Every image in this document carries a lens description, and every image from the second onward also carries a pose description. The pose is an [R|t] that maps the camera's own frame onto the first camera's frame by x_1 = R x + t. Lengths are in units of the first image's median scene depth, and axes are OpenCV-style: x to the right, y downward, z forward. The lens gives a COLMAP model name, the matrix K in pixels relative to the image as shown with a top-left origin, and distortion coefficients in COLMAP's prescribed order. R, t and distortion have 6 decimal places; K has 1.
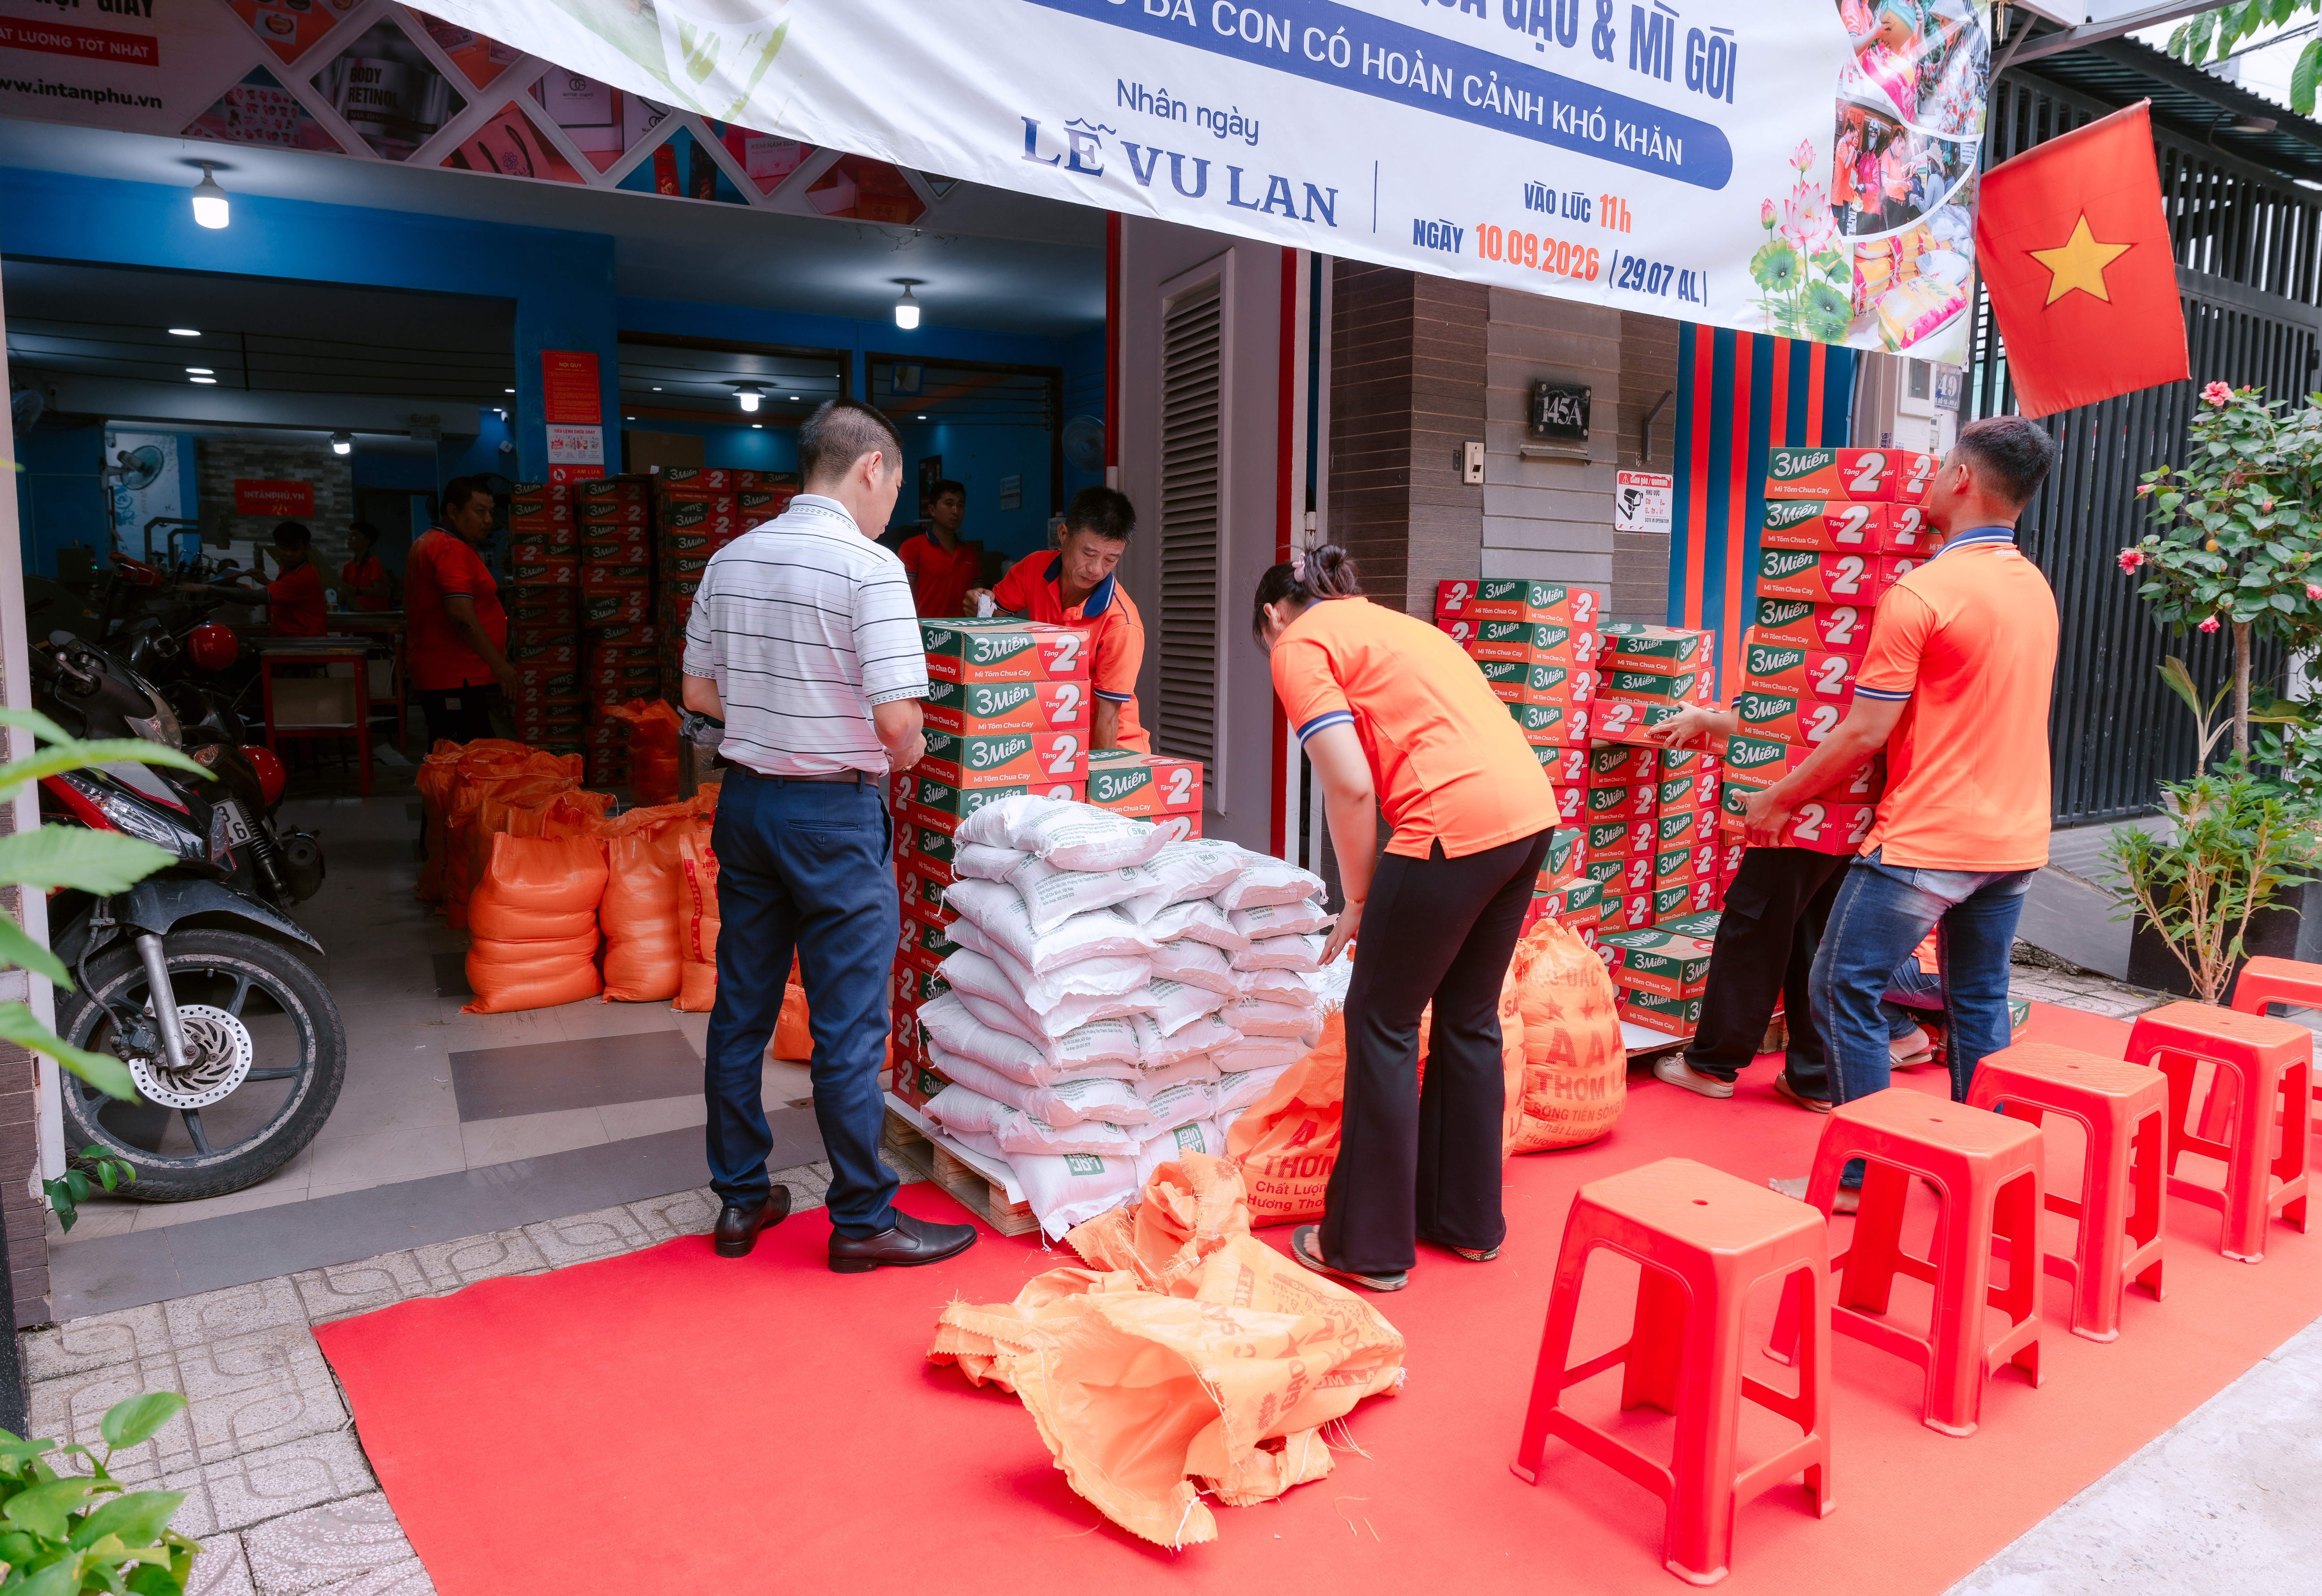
lens RADIAL K [[1552.1, 0, 1161.0], [0, 1552.1, 798.0], [0, 0, 1]] dist [-0.004748, -0.006936]
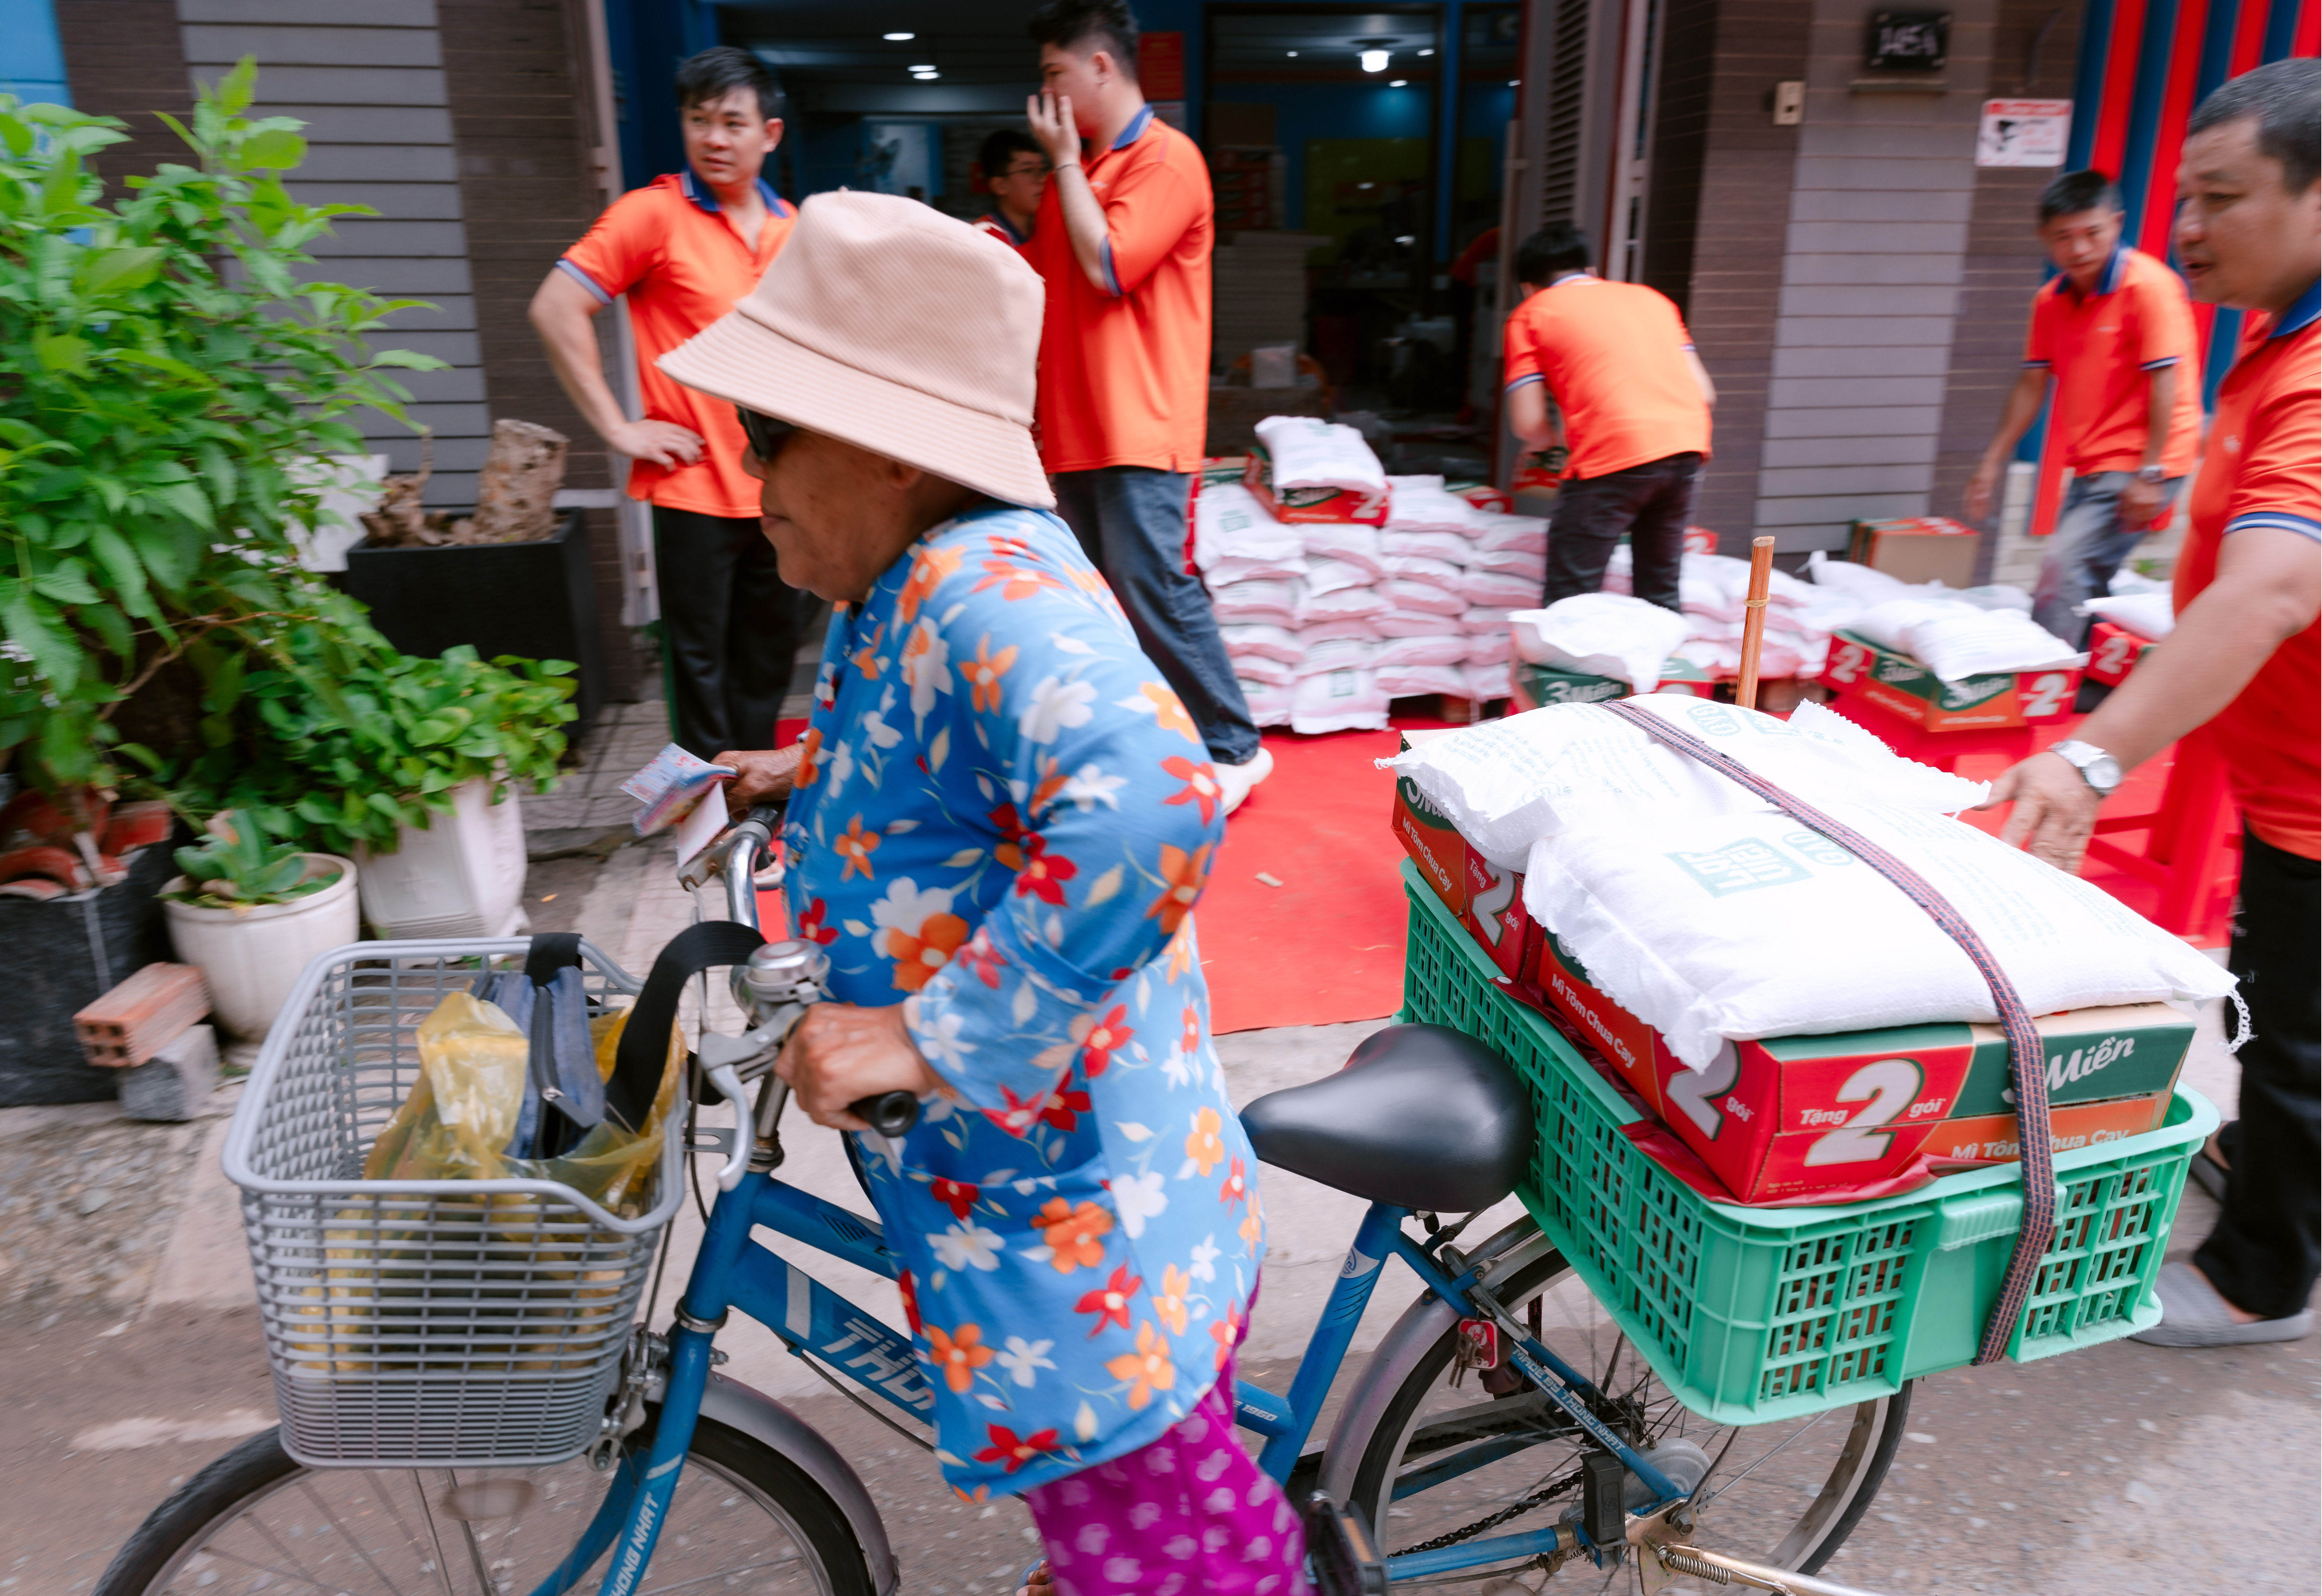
lens RADIAL K [[1552.1, 0, 1161.0], [0, 1552.1, 798.0], [0, 0, 1]] dist [-0.004748, -0.006936]
pose [[0.895239, 0.127207, -0.427042, 0.314393], [-0.037444, 0.976471, 0.212374, 0.030915], [0.444010, -0.174135, 0.878938, -0.164507]]
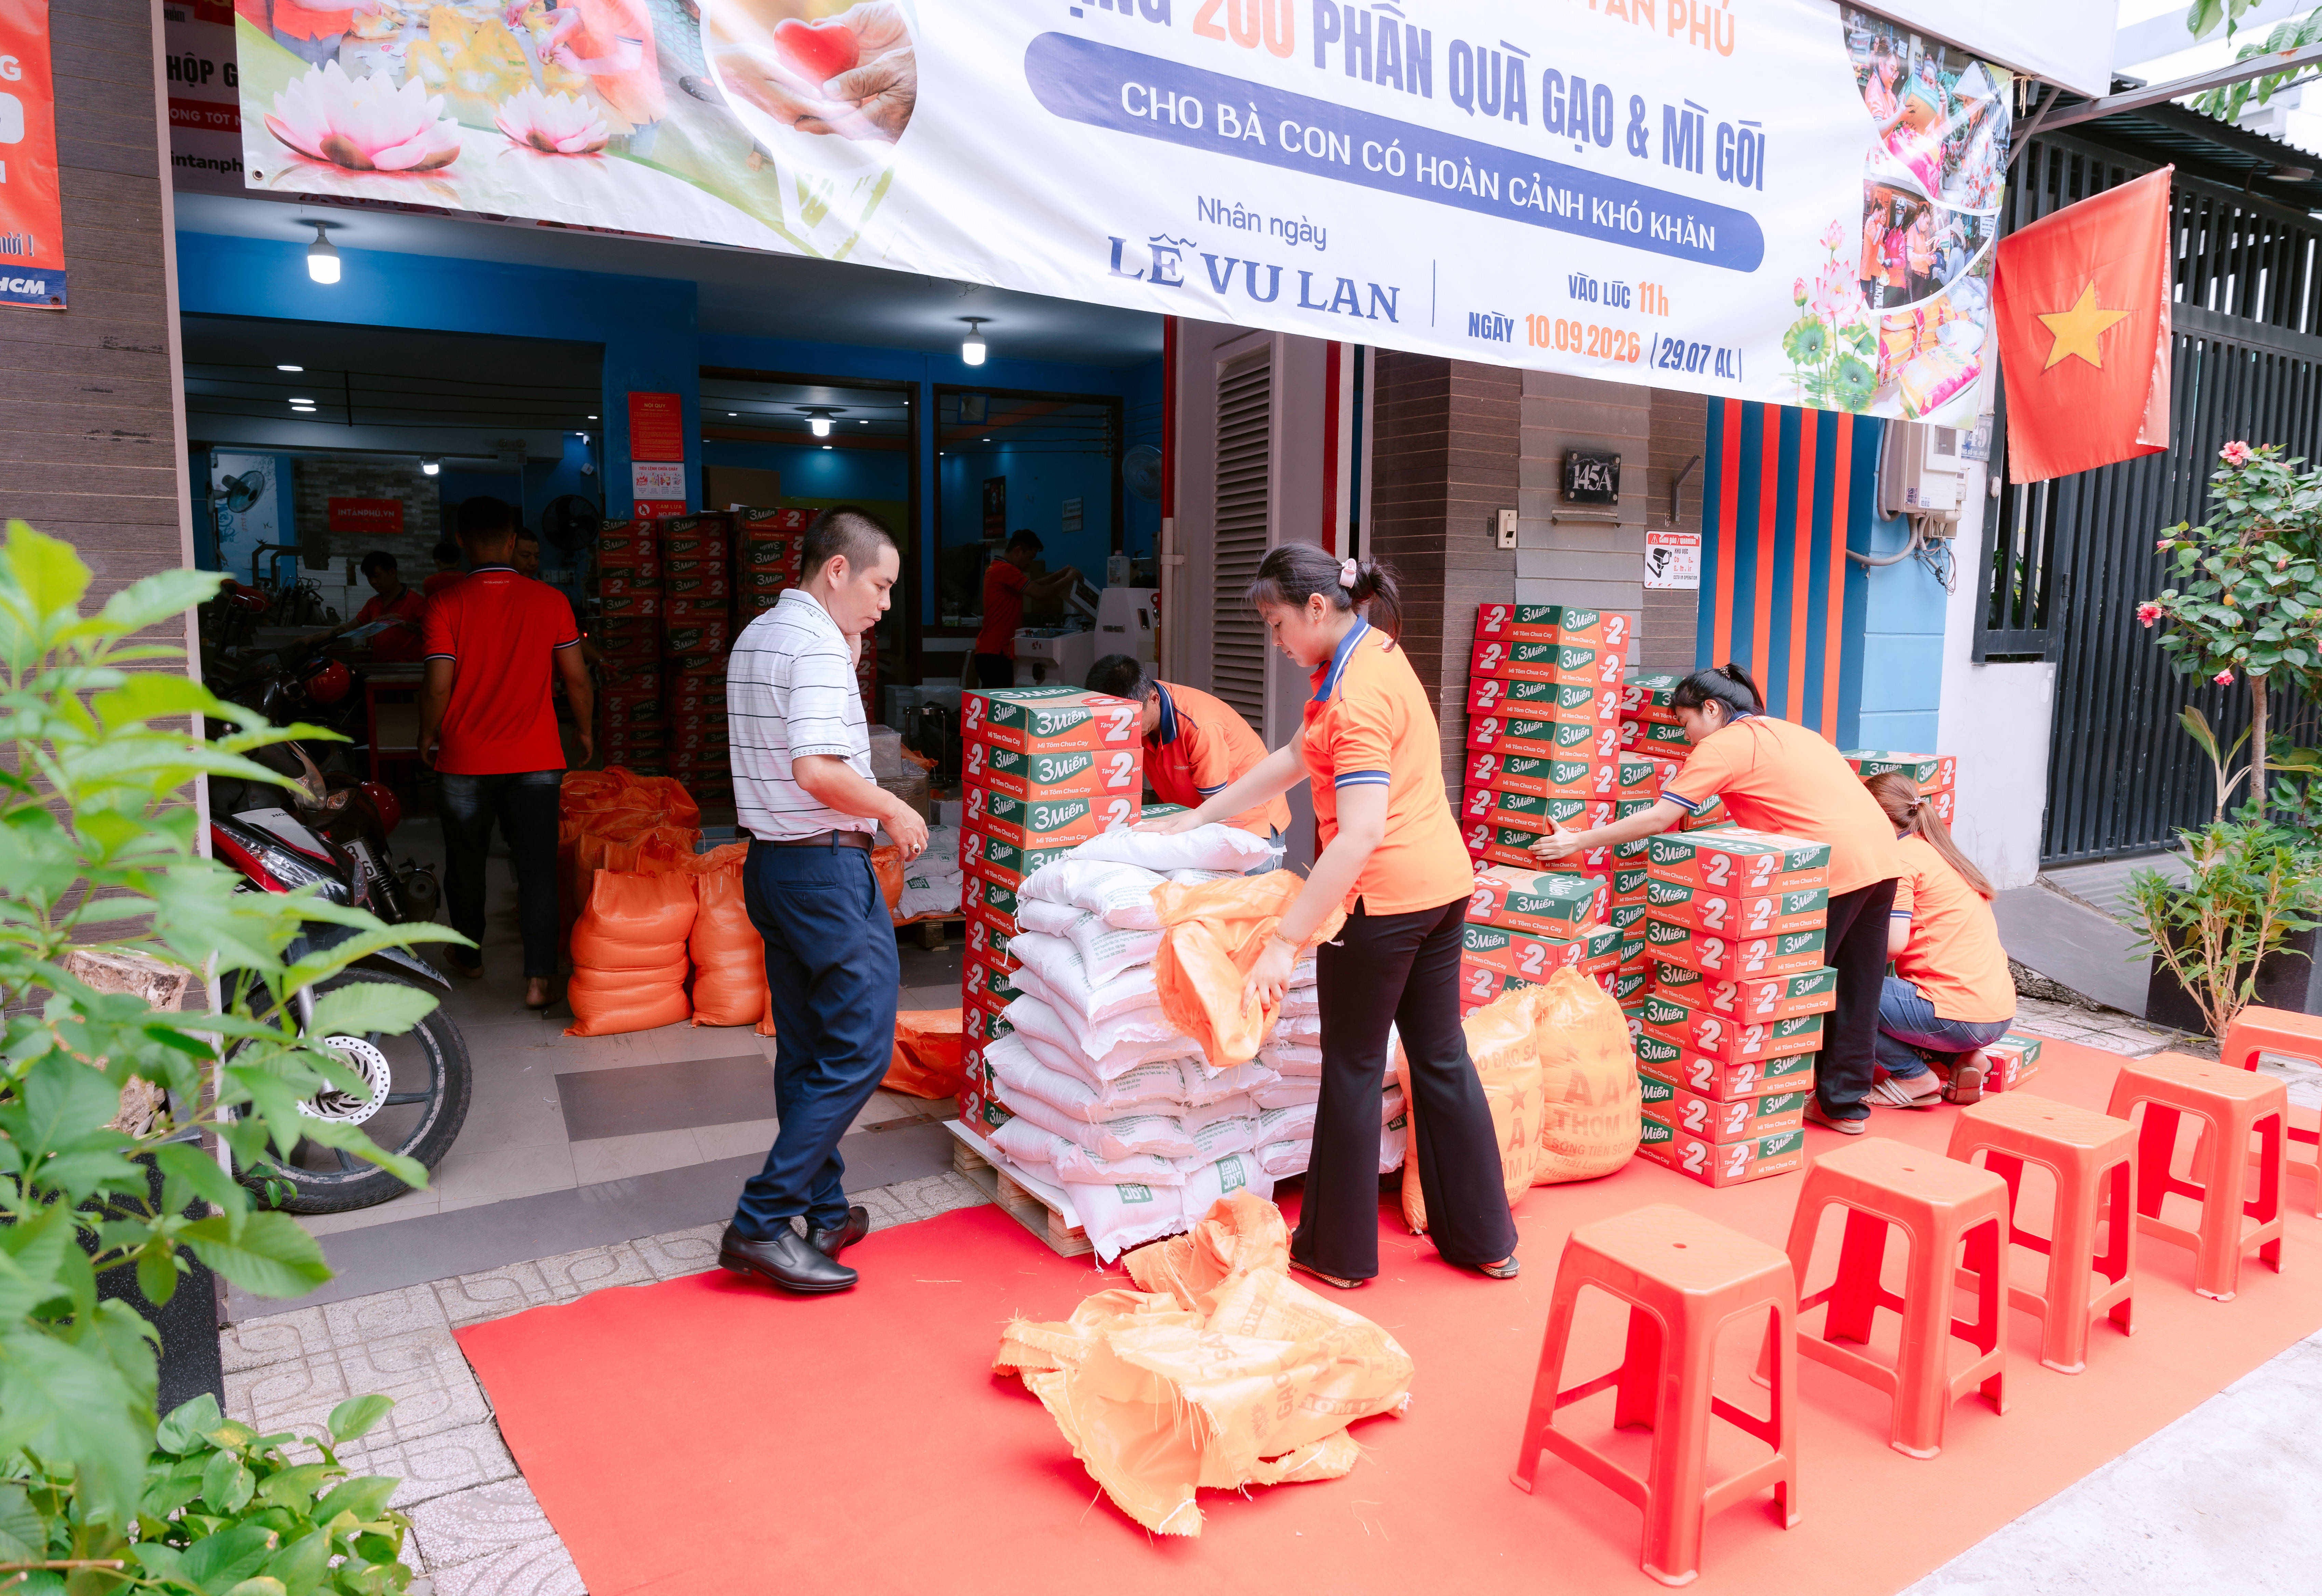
lens RADIAL K [[1551.0, 0, 1161.0], [0, 1551.0, 798.0], [0, 0, 1]] dist [-0.005622, -0.007267]
pose [[0.999237, 0.005705, -0.038643, 0.007023], [-0.005655, 0.999983, 0.001420, -0.031131], [0.038650, -0.001201, 0.999252, -0.066570]]
